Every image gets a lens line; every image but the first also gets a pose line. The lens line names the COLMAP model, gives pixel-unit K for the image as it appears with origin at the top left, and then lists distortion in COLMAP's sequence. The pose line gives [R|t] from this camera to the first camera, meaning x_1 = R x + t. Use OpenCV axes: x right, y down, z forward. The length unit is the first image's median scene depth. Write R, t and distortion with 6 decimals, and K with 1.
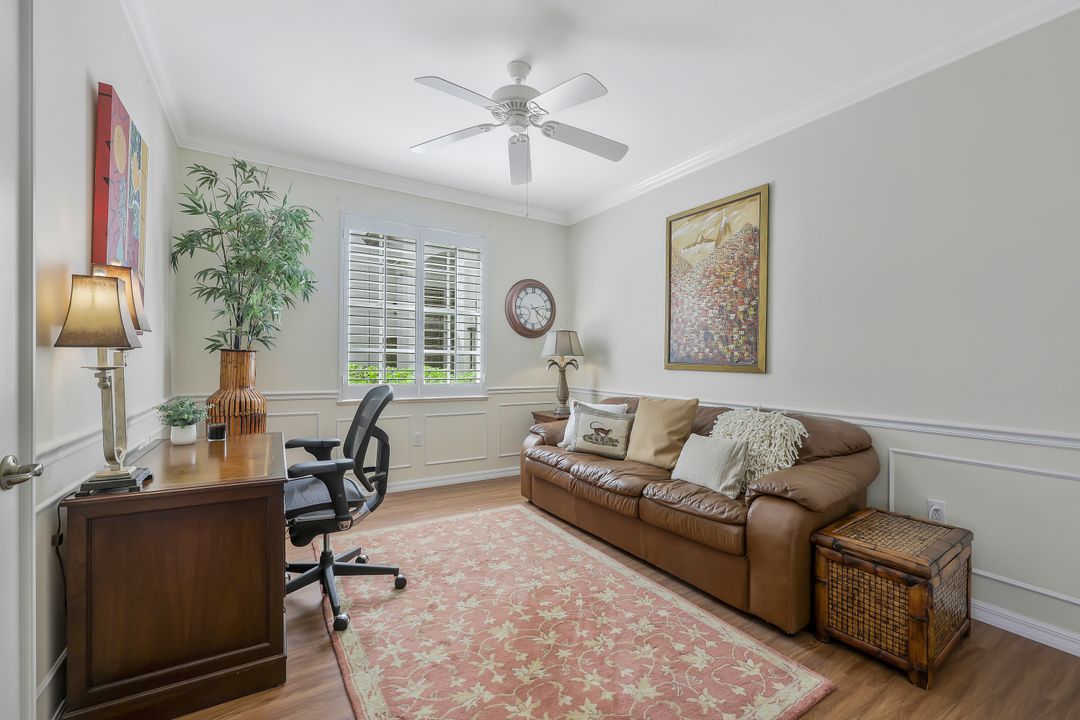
lens RADIAL K [[446.8, 0, 541.5], [0, 446.8, 360.9], [0, 0, 1]] dist [0.006814, 0.002206]
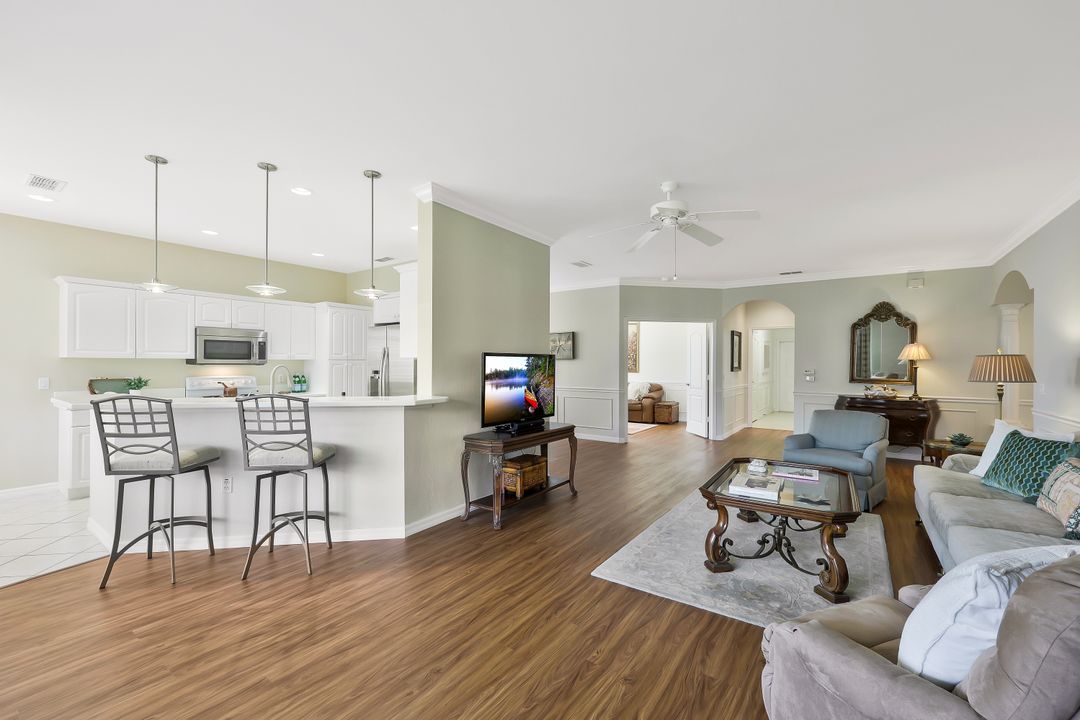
lens RADIAL K [[446.8, 0, 540.0], [0, 446.8, 361.4], [0, 0, 1]] dist [0.006814, 0.002206]
pose [[0.920050, 0.000987, 0.391801, -2.358191], [-0.000962, 1.000000, -0.000259, -0.087216], [-0.391801, -0.000139, 0.920050, -2.900648]]
